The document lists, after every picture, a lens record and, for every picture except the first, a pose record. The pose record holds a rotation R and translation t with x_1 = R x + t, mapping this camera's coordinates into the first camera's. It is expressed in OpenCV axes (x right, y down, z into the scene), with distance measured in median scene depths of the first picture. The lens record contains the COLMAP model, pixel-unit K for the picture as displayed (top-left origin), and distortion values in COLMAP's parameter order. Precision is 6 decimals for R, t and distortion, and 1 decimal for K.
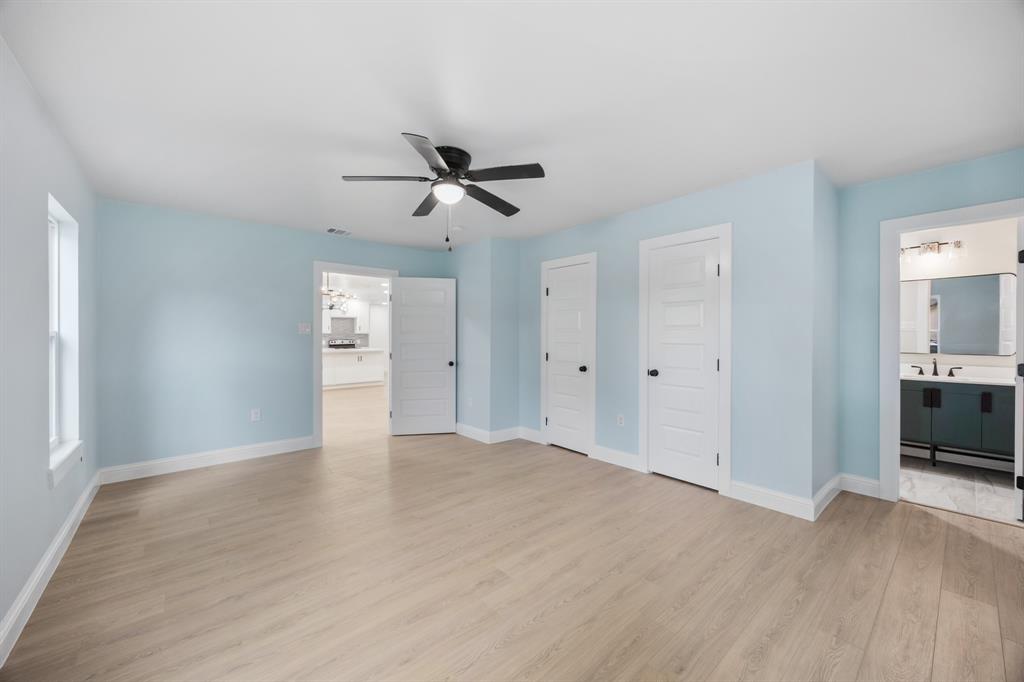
lens RADIAL K [[394.2, 0, 518.6], [0, 394.2, 342.2], [0, 0, 1]] dist [0.008894, 0.000127]
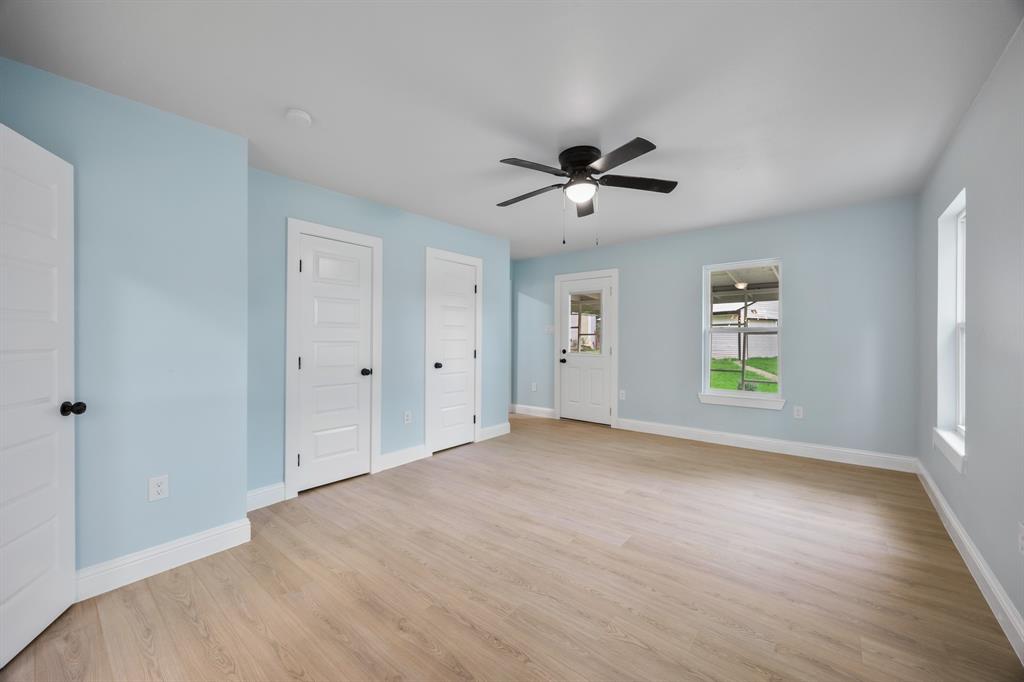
lens RADIAL K [[394.2, 0, 511.3], [0, 394.2, 338.5], [0, 0, 1]] dist [0.008894, 0.000127]
pose [[-0.174025, -0.001382, 0.984740, -0.841100], [0.014351, 0.999889, 0.003939, -0.003379], [-0.984637, 0.014817, -0.173986, 0.987301]]
